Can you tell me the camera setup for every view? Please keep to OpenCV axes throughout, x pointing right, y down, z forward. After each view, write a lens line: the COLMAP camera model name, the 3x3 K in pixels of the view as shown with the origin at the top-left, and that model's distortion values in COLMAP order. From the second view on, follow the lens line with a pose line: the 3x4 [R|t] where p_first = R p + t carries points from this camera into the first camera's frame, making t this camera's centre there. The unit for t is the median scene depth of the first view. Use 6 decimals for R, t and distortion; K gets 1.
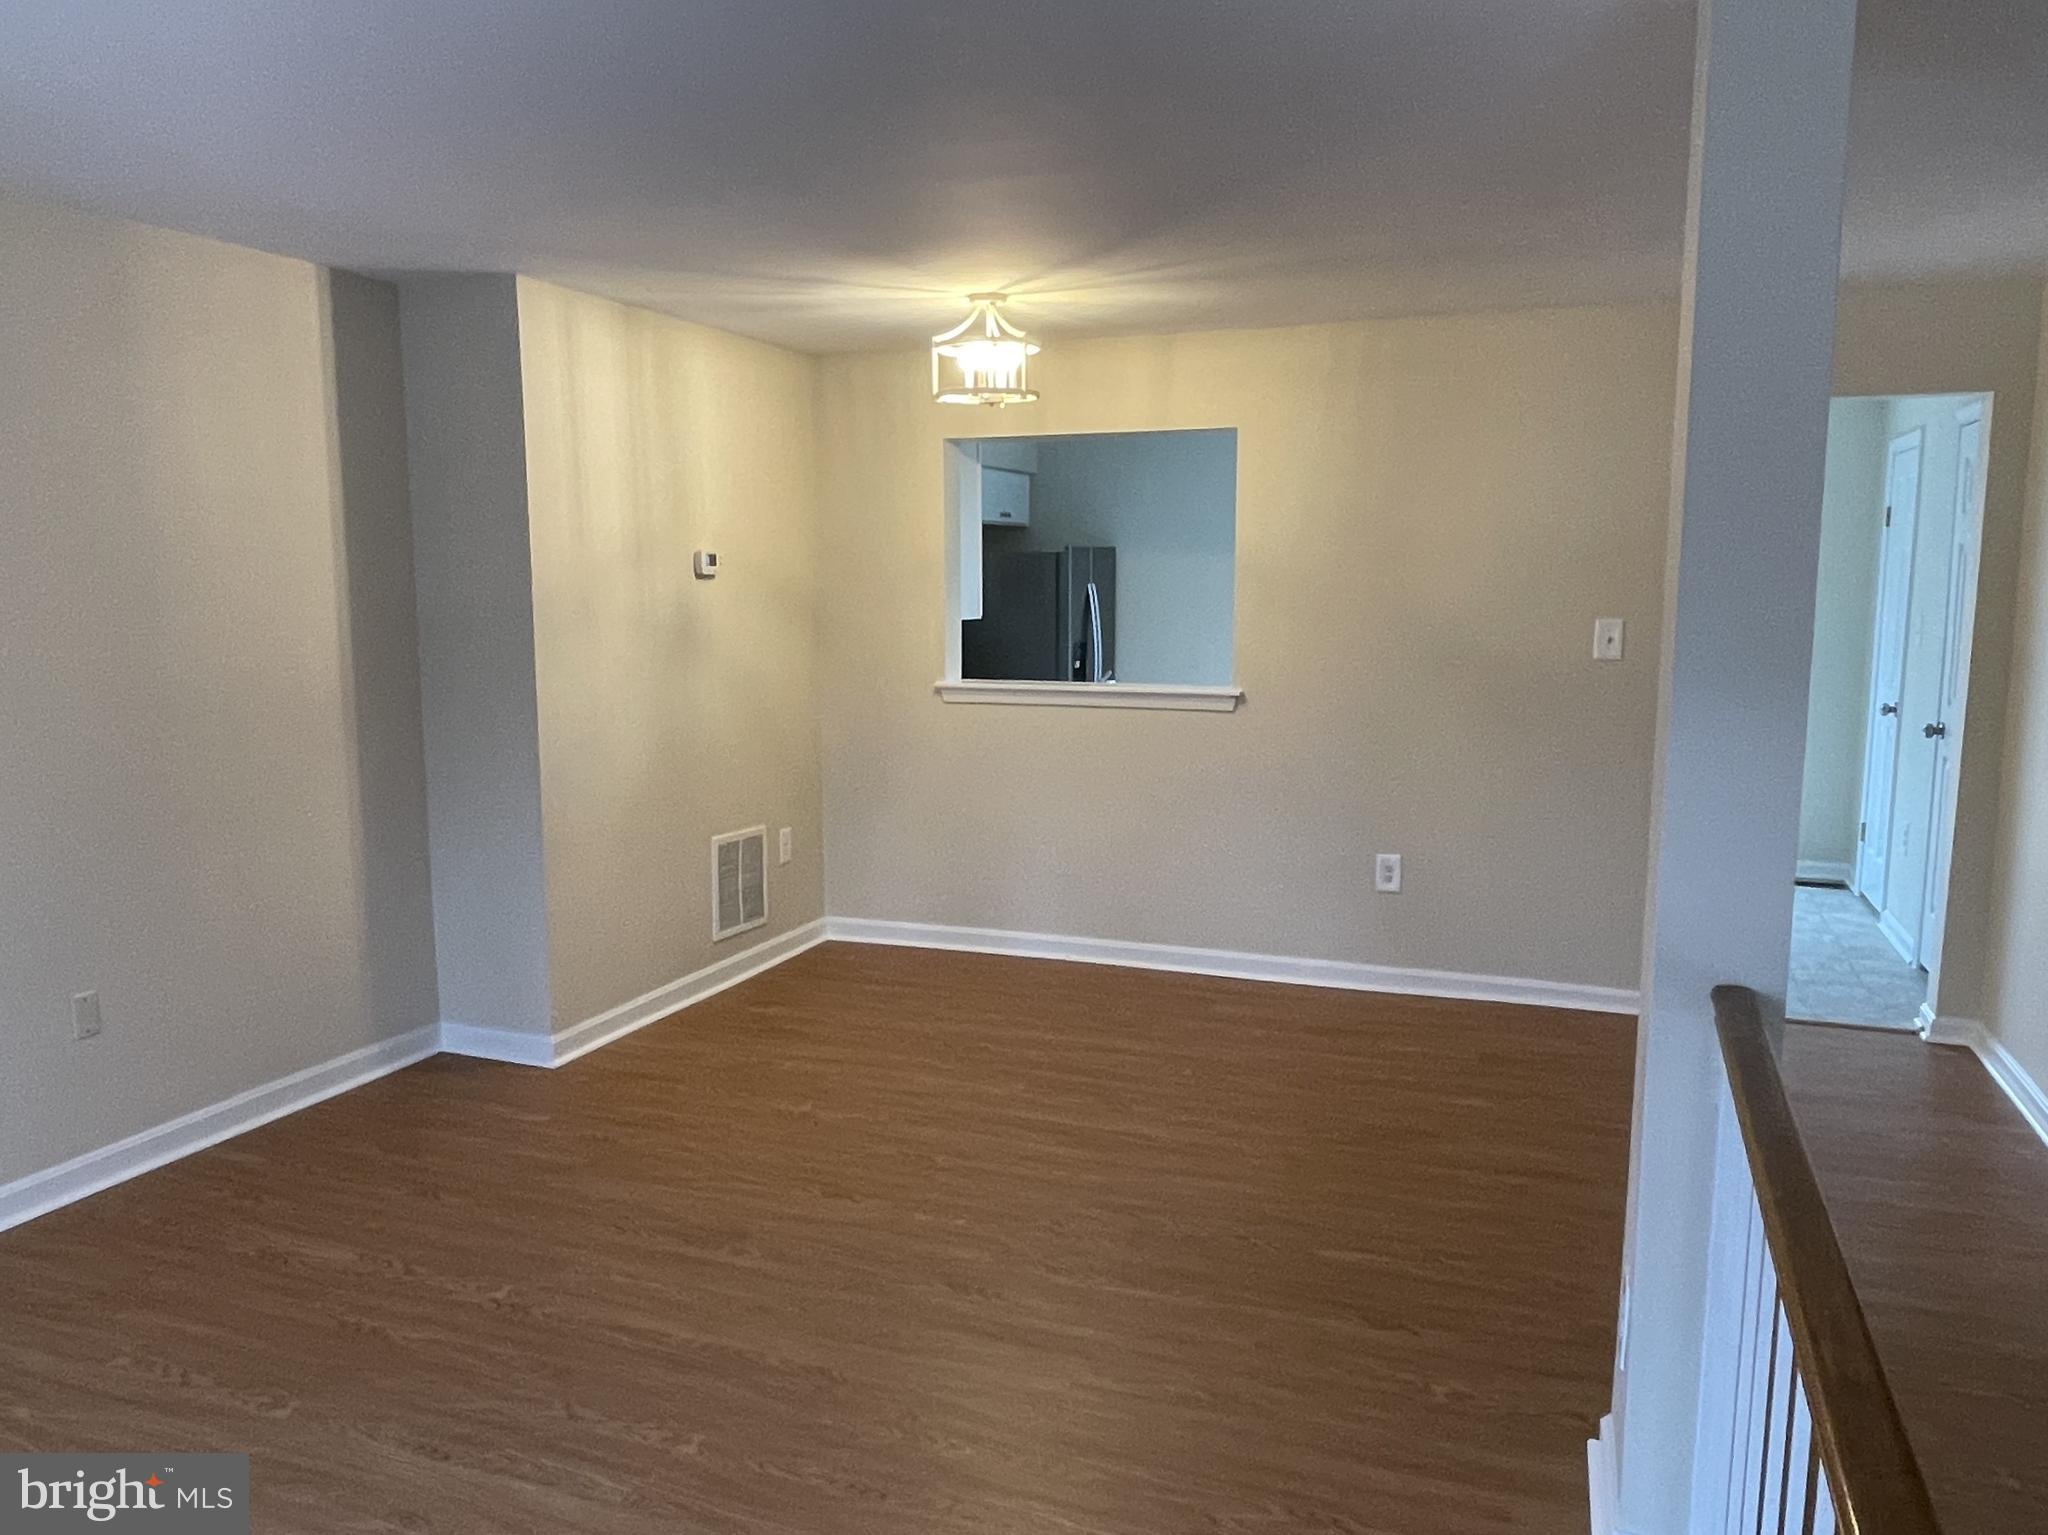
lens RADIAL K [[1502.7, 0, 1024.1], [0, 1502.7, 809.3], [0, 0, 1]] dist [0.053278, -0.090658]
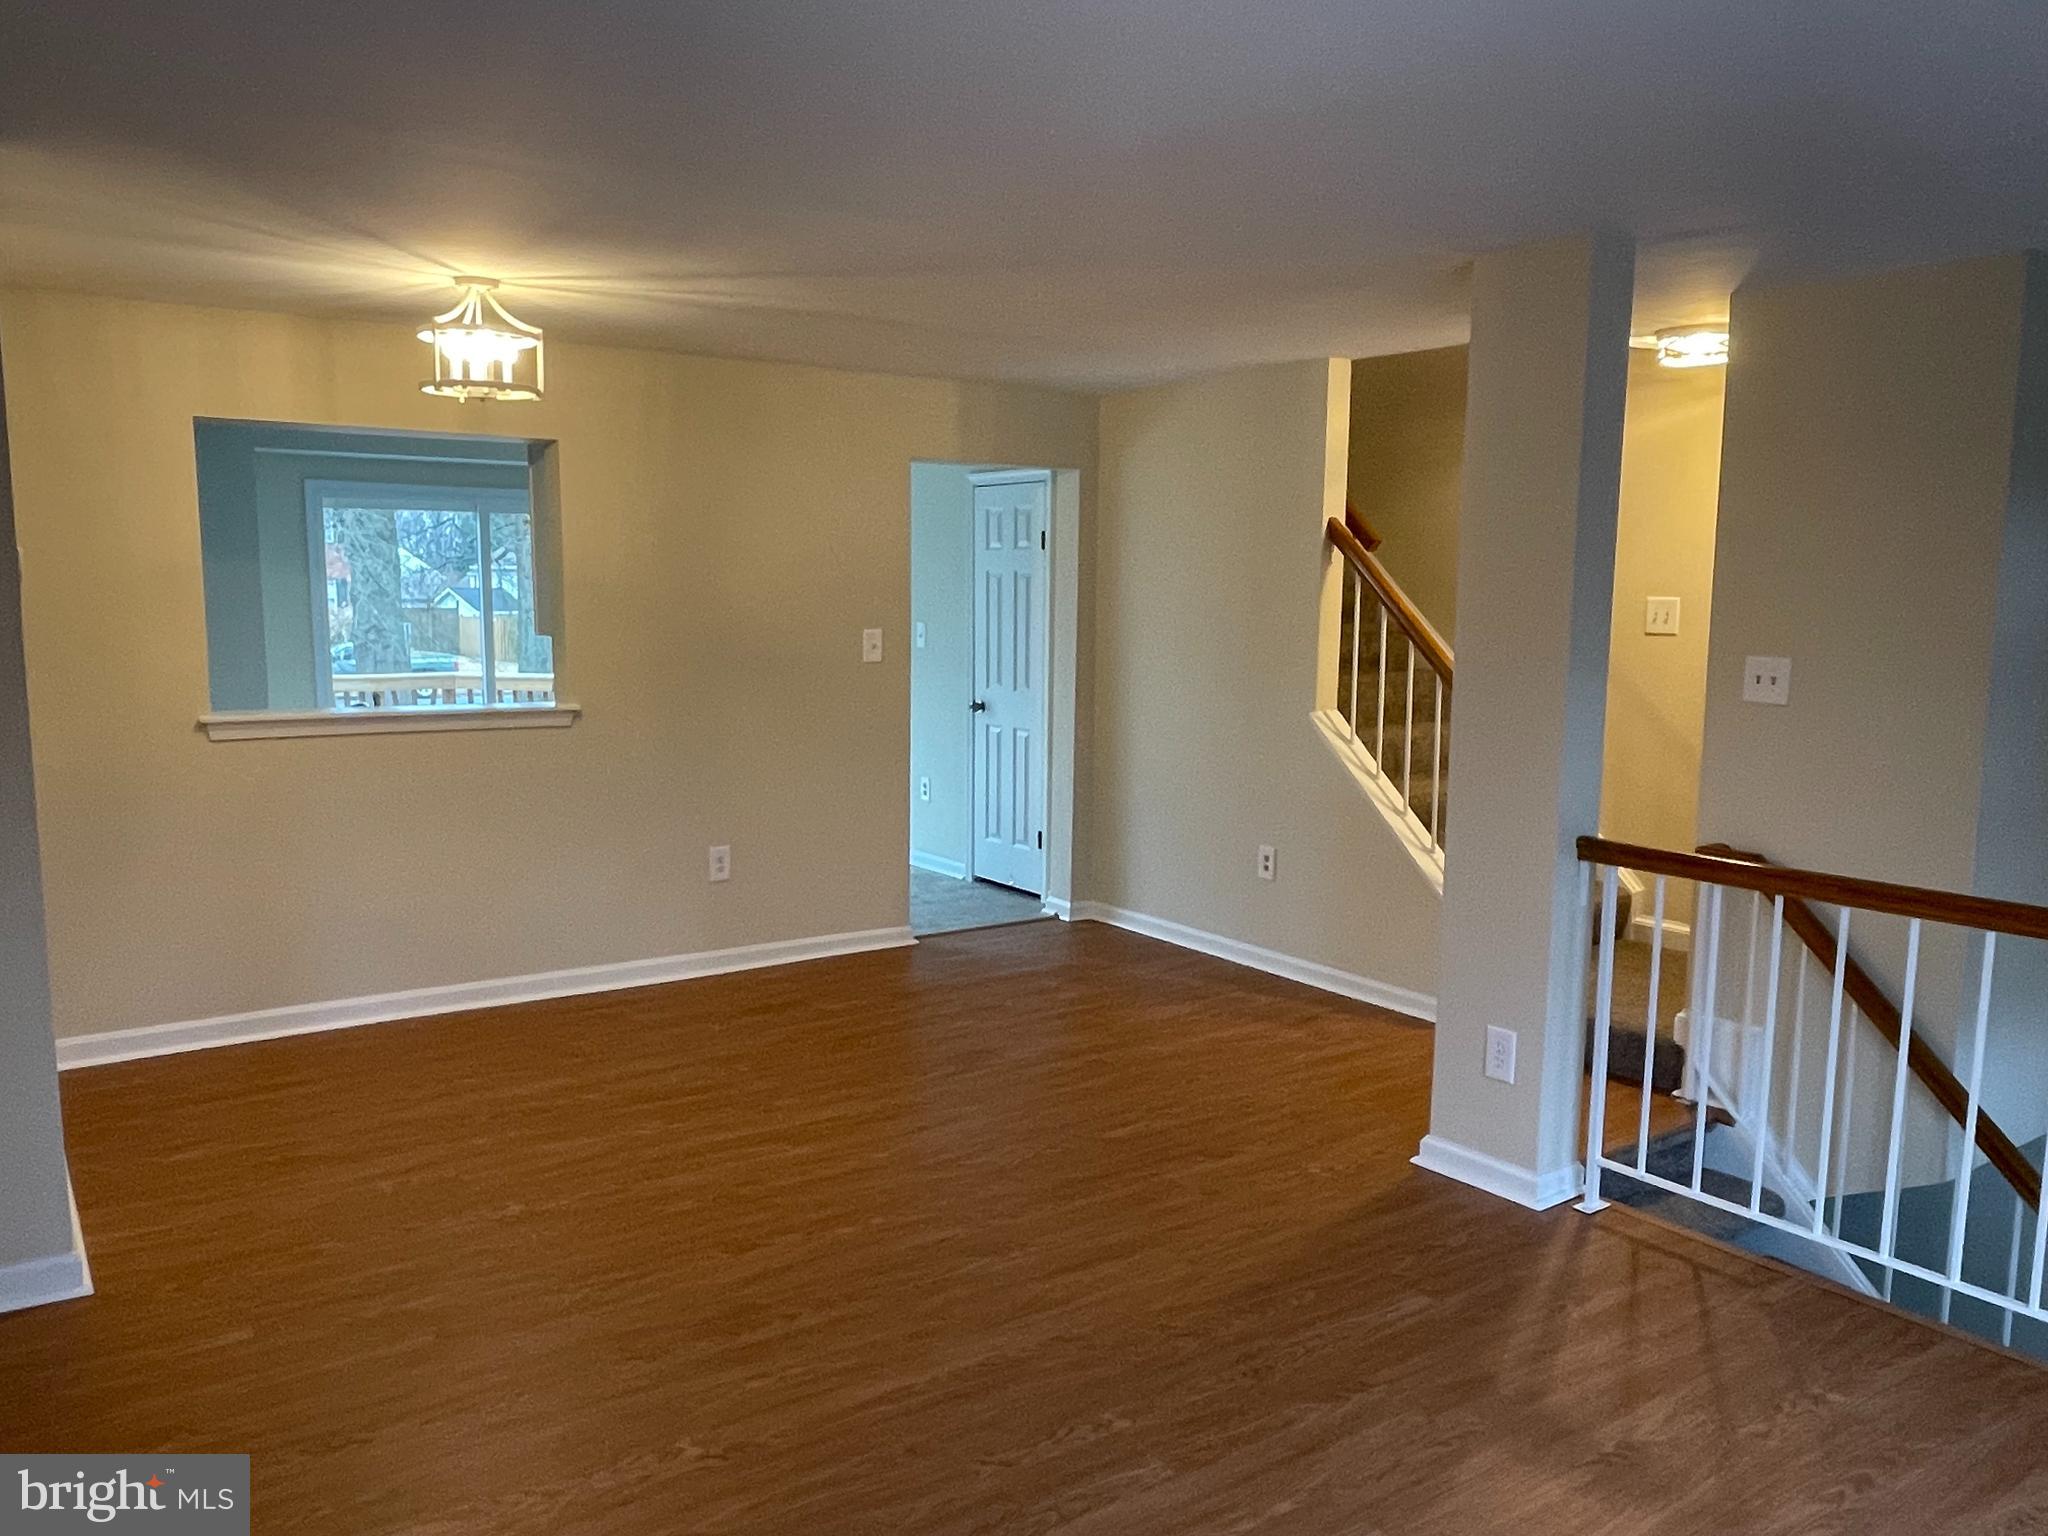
lens RADIAL K [[1497.3, 0, 983.9], [0, 1497.3, 804.6], [0, 0, 1]] dist [0.044876, -0.086956]
pose [[0.567029, -0.109144, 0.816435, -0.611161], [0.114398, 0.992011, 0.053164, -0.041469], [-0.815715, 0.063253, 0.574985, 0.250223]]
